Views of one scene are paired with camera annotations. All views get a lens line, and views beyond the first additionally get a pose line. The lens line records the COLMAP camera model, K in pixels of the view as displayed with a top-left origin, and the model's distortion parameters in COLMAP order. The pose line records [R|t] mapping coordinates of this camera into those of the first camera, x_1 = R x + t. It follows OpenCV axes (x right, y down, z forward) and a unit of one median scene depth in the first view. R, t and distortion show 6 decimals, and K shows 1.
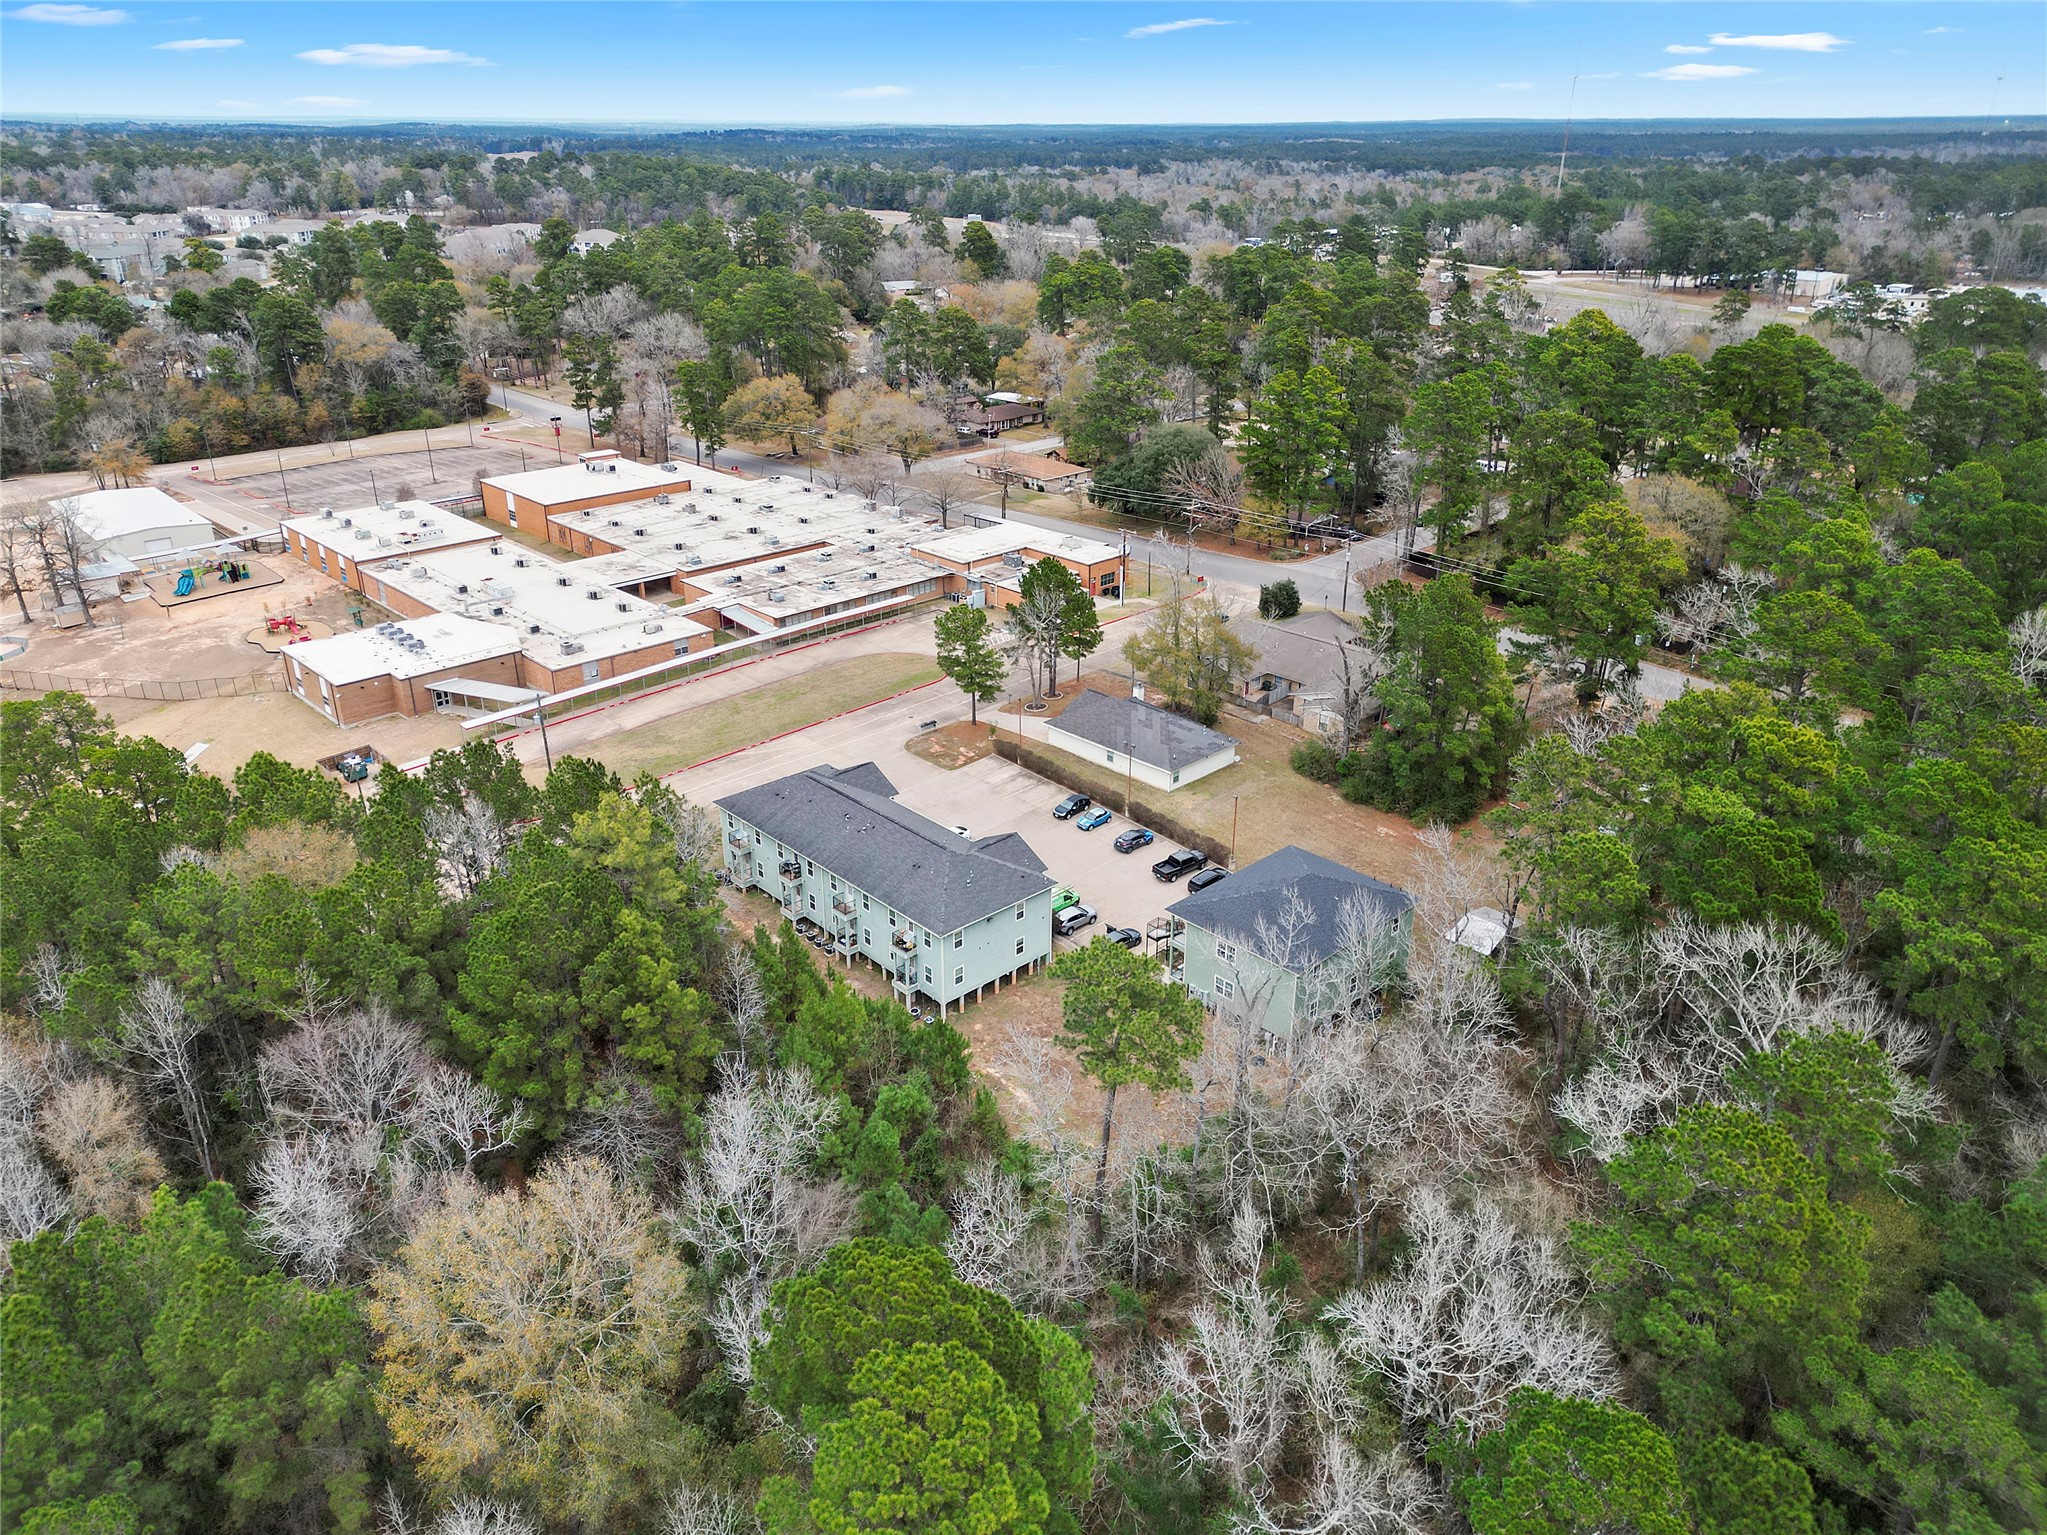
lens RADIAL K [[1431.7, 0, 1016.6], [0, 1431.7, 762.9], [0, 0, 1]] dist [0.055669, -0.038229]
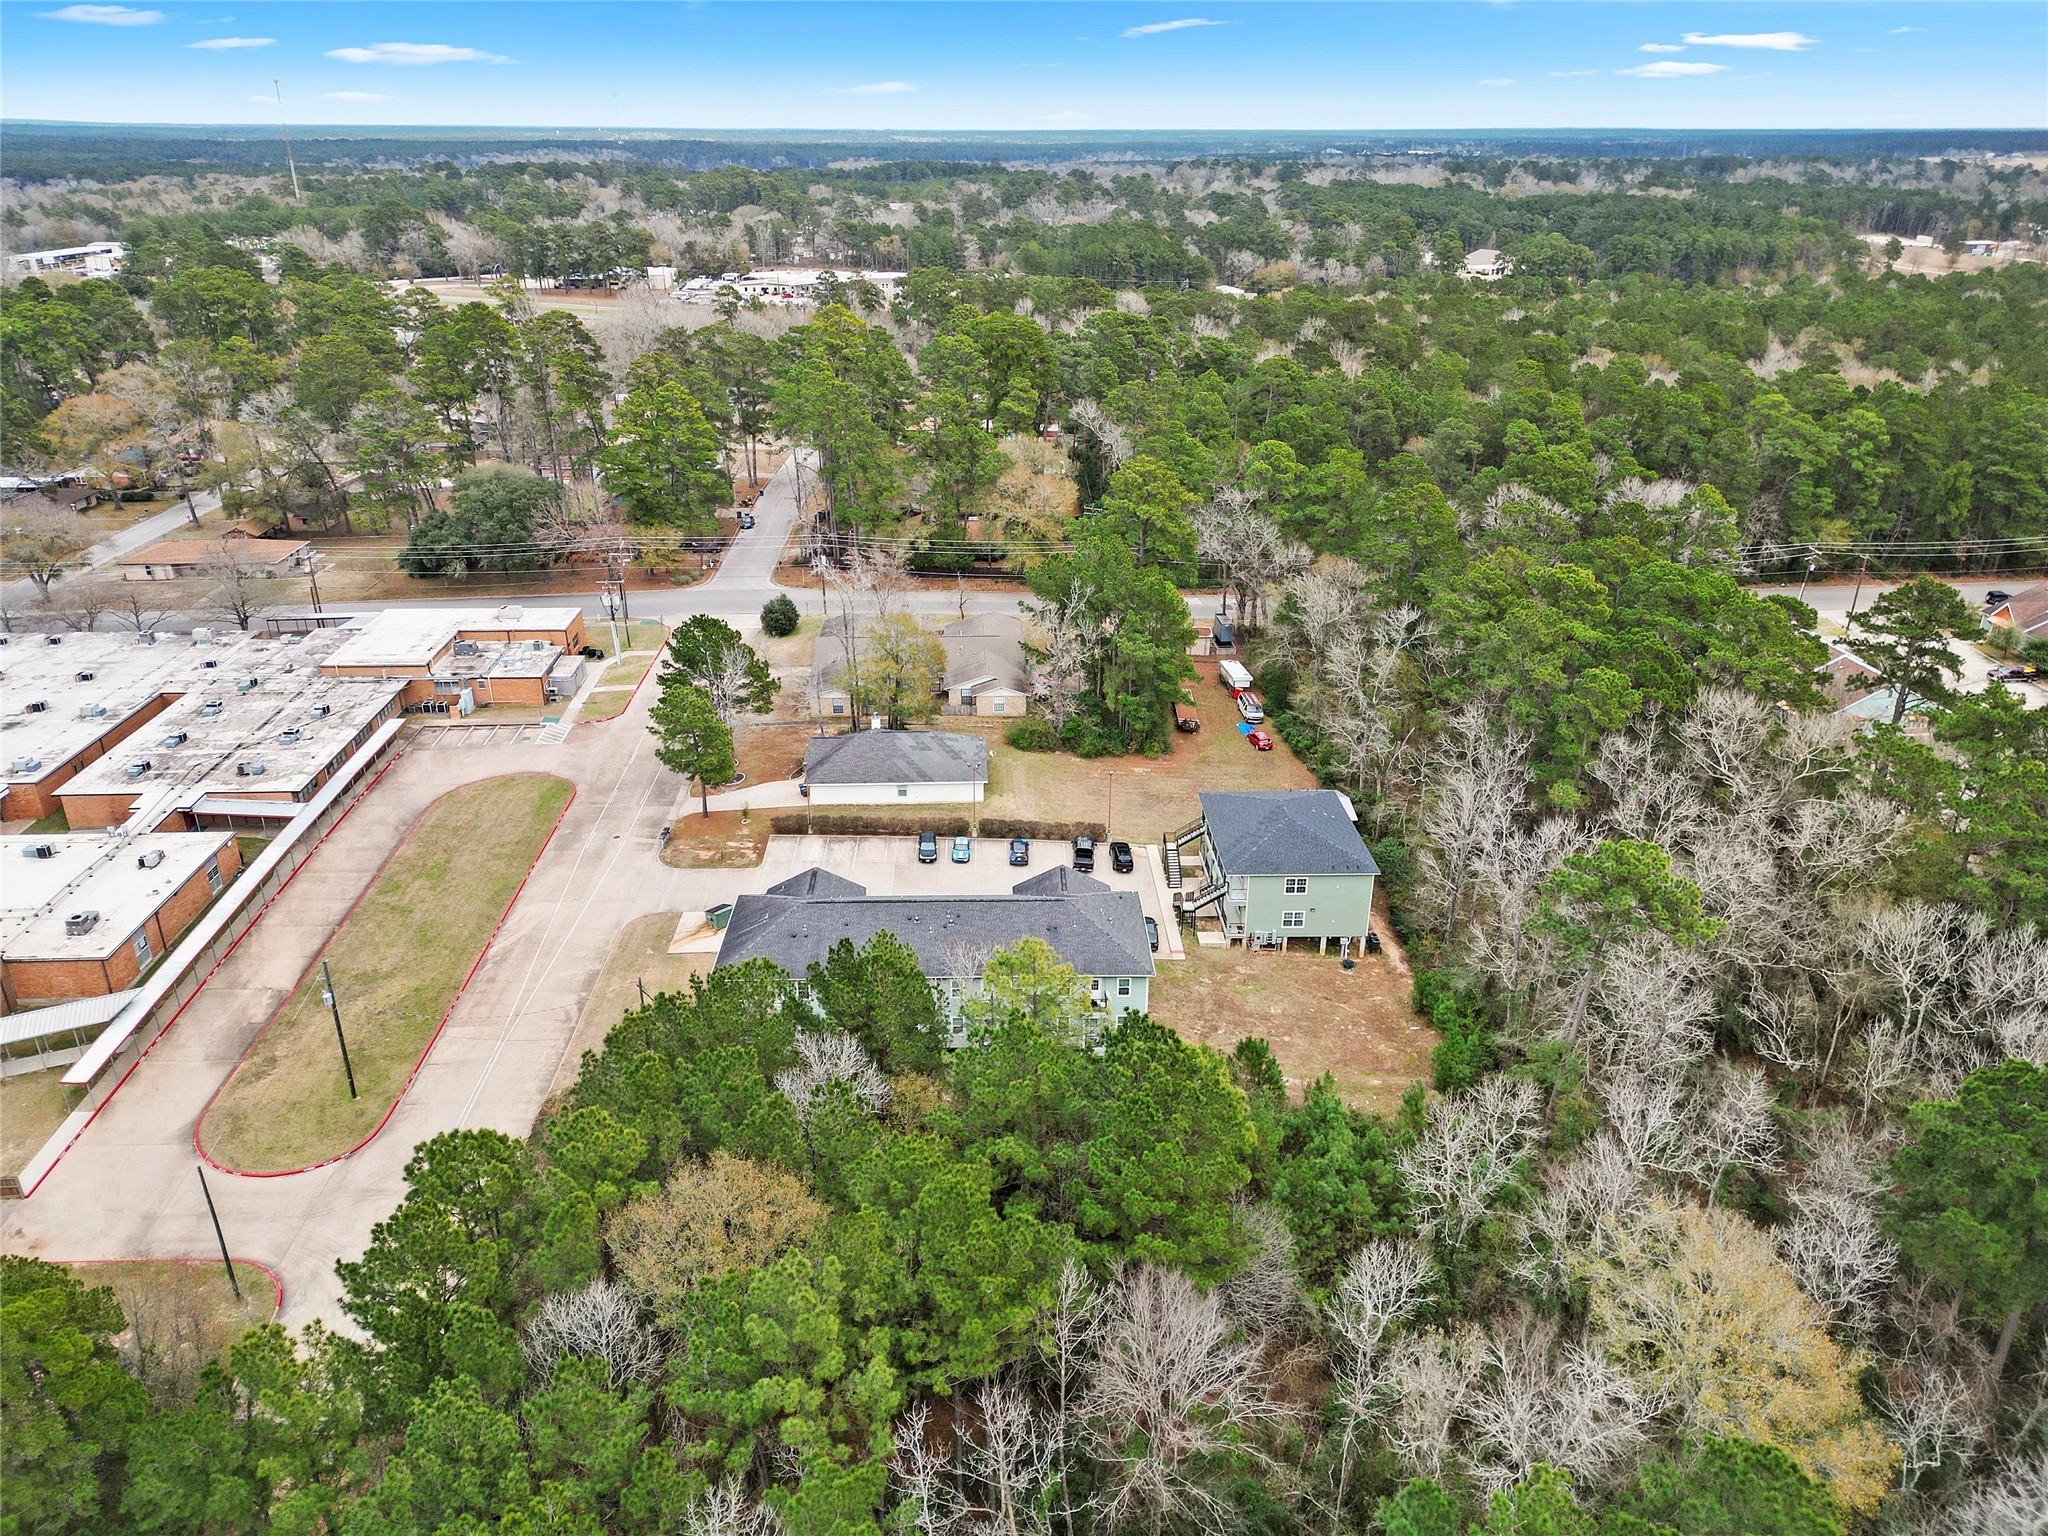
lens RADIAL K [[1432.4, 0, 1025.0], [0, 1432.4, 776.8], [0, 0, 1]] dist [0.055669, -0.038229]
pose [[0.662221, -0.309326, 0.682481, -0.432161], [0.307303, 0.942809, 0.129135, -0.090862], [-0.683394, 0.124213, 0.719405, 0.217444]]
